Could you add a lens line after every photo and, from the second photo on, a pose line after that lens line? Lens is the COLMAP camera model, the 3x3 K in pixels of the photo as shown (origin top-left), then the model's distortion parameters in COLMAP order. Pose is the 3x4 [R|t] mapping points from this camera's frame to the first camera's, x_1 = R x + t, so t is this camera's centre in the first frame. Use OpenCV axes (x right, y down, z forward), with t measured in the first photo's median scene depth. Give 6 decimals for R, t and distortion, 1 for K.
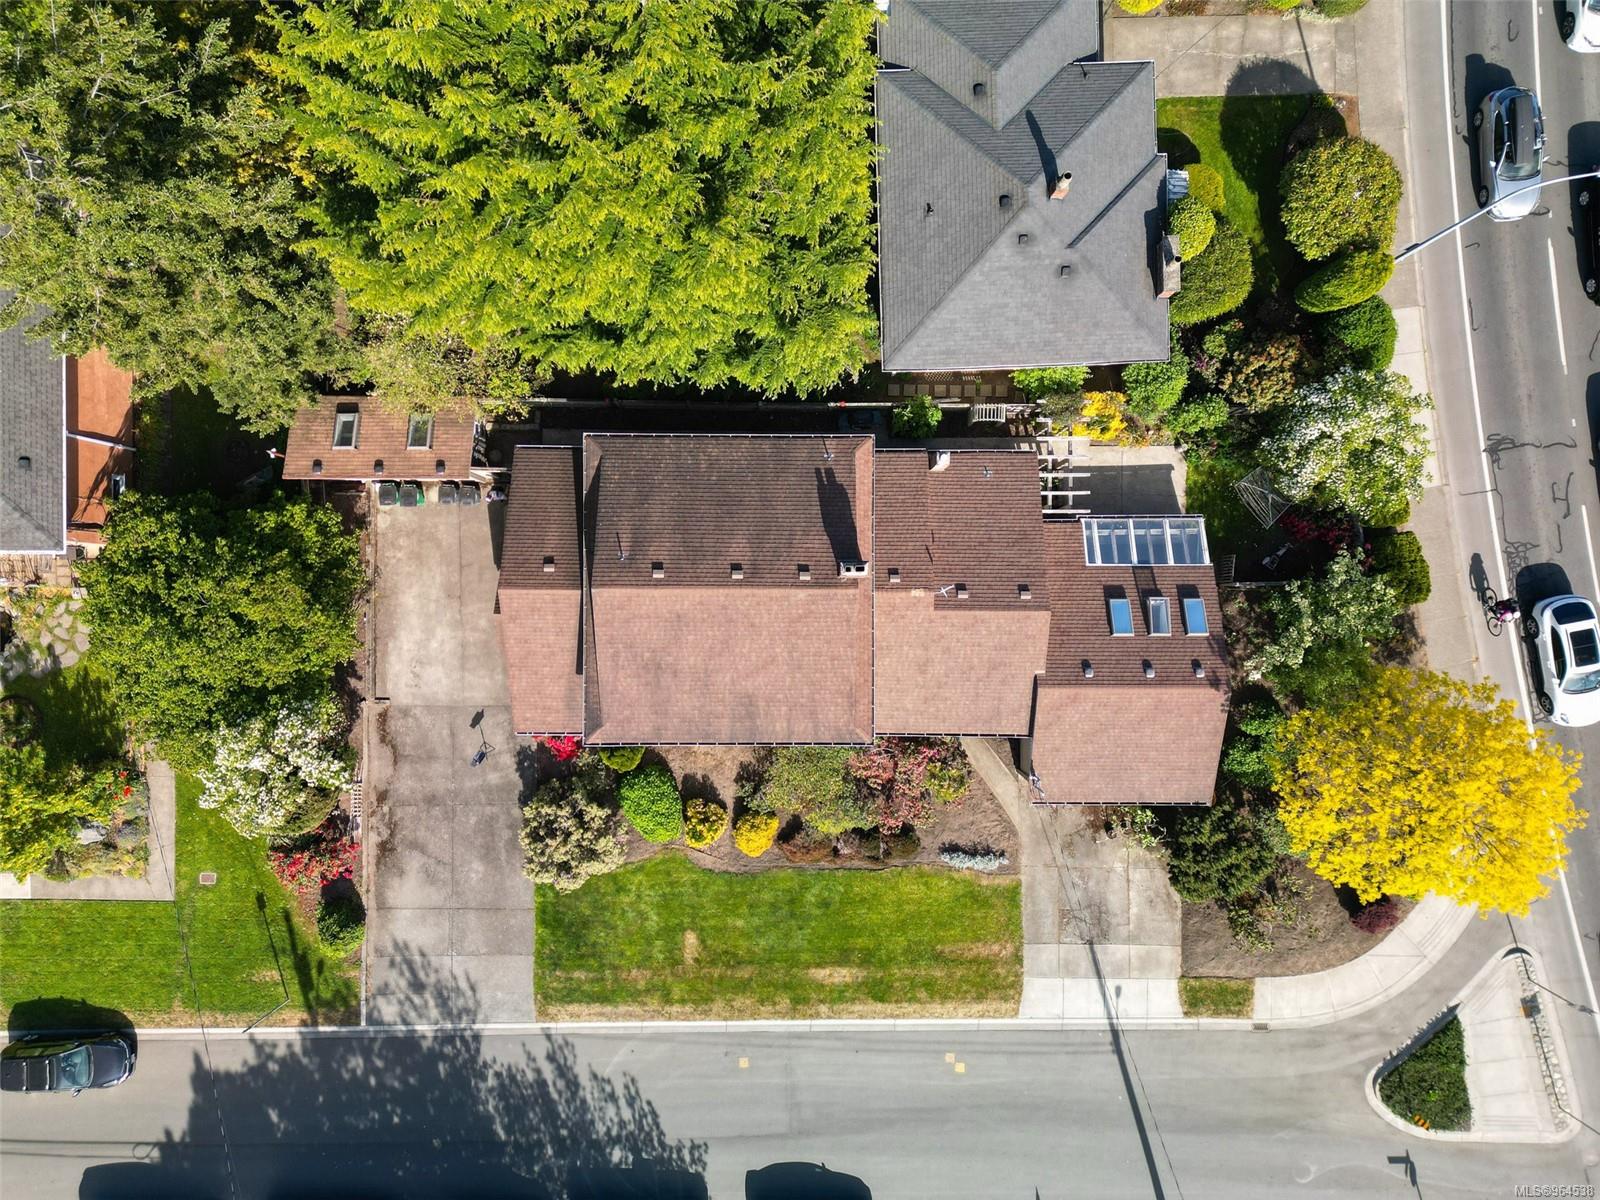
lens RADIAL K [[1119.4, 0, 810.0], [0, 1119.4, 598.8], [0, 0, 1]] dist [0.076502, -0.068974]
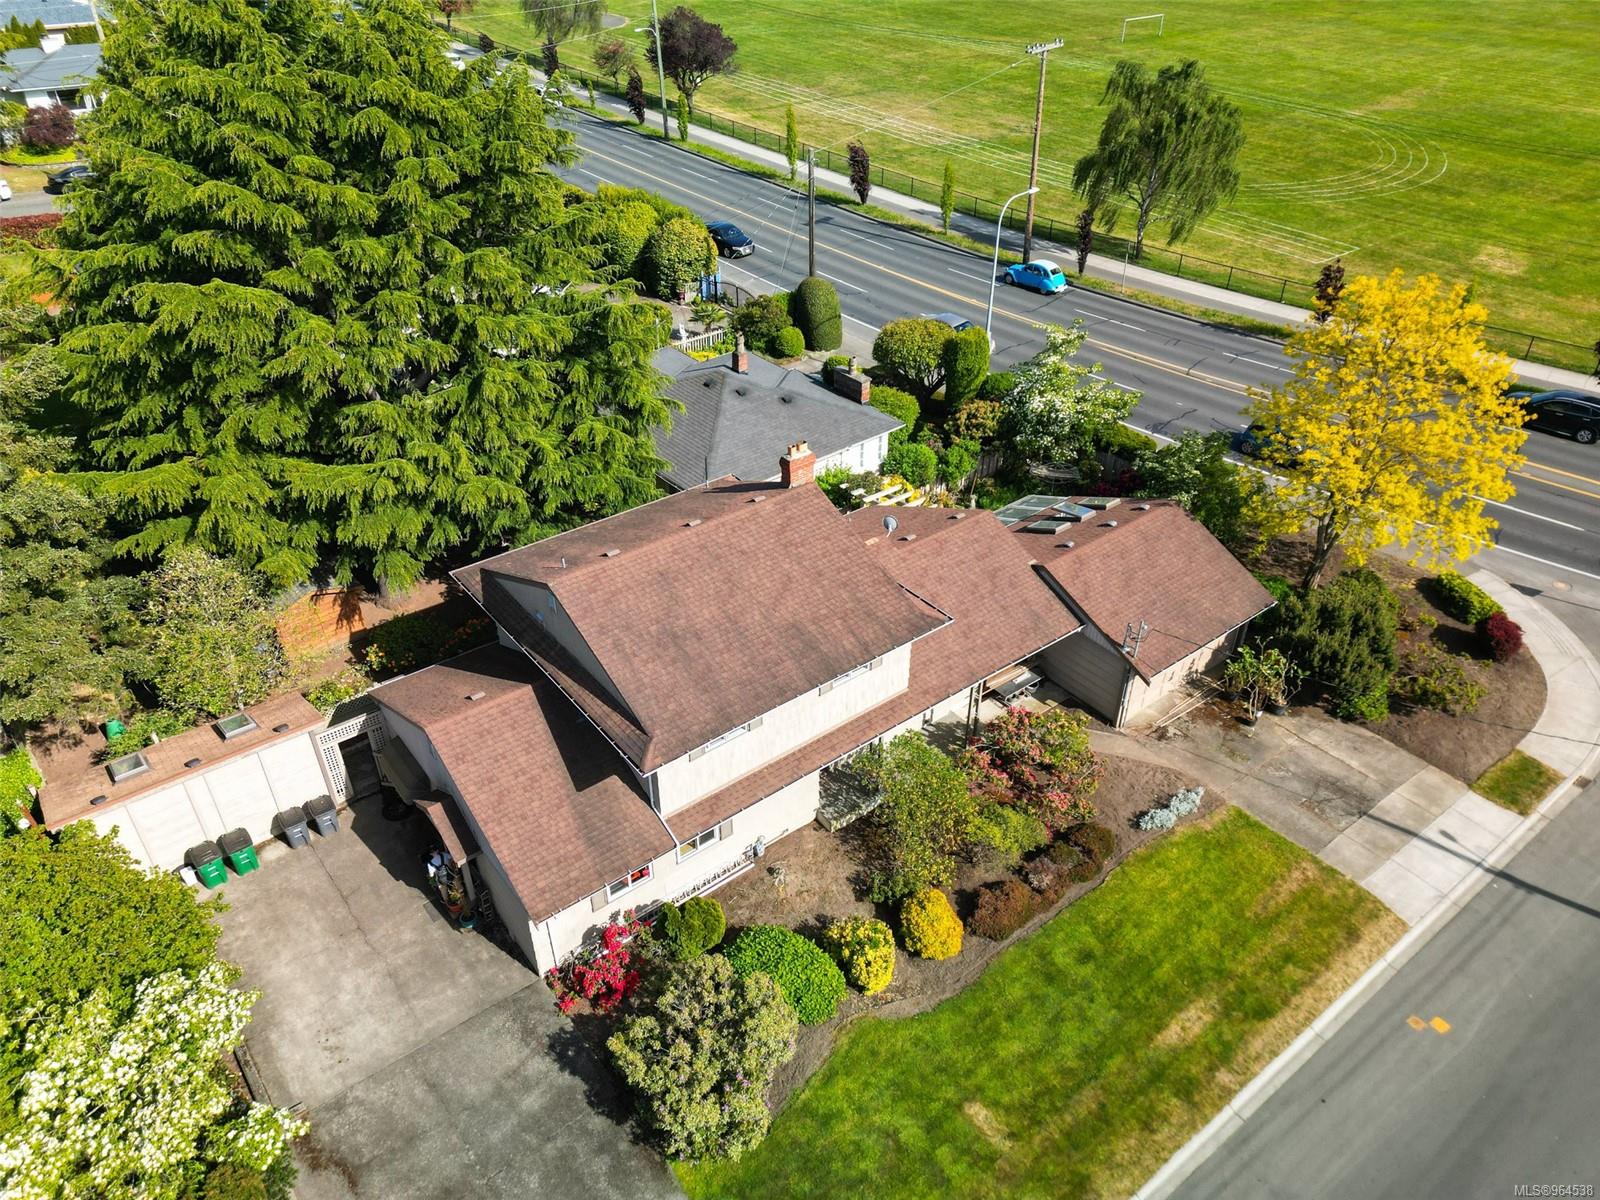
lens RADIAL K [[1119.4, 0, 810.0], [0, 1119.4, 598.8], [0, 0, 1]] dist [0.076502, -0.068974]
pose [[0.783137, -0.361434, 0.506026, -0.365625], [0.621845, 0.452034, -0.639511, 0.494405], [0.002400, 0.815494, 0.578760, 0.453899]]
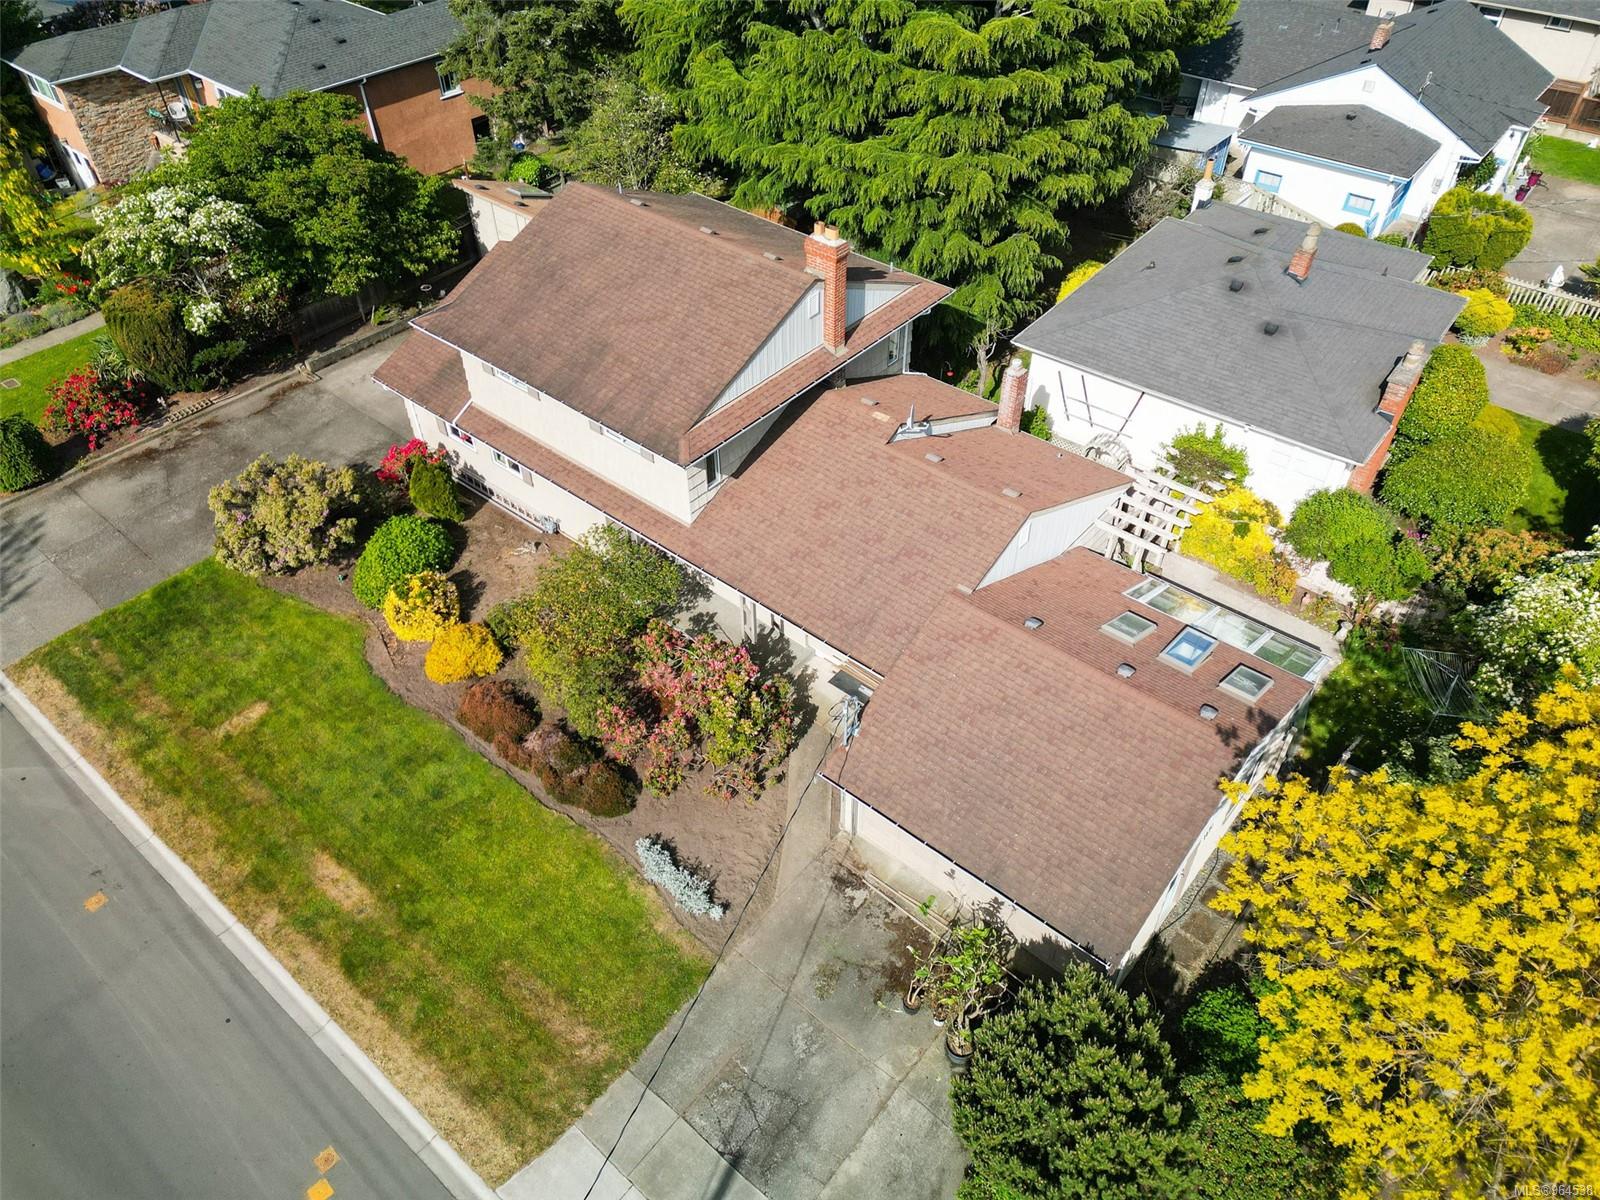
lens RADIAL K [[1119.4, 0, 810.0], [0, 1119.4, 598.8], [0, 0, 1]] dist [0.076502, -0.068974]
pose [[0.771967, 0.427442, -0.470489, 0.390246], [-0.635607, 0.528878, -0.562399, 0.421953], [0.008438, 0.733200, 0.679961, 0.533079]]
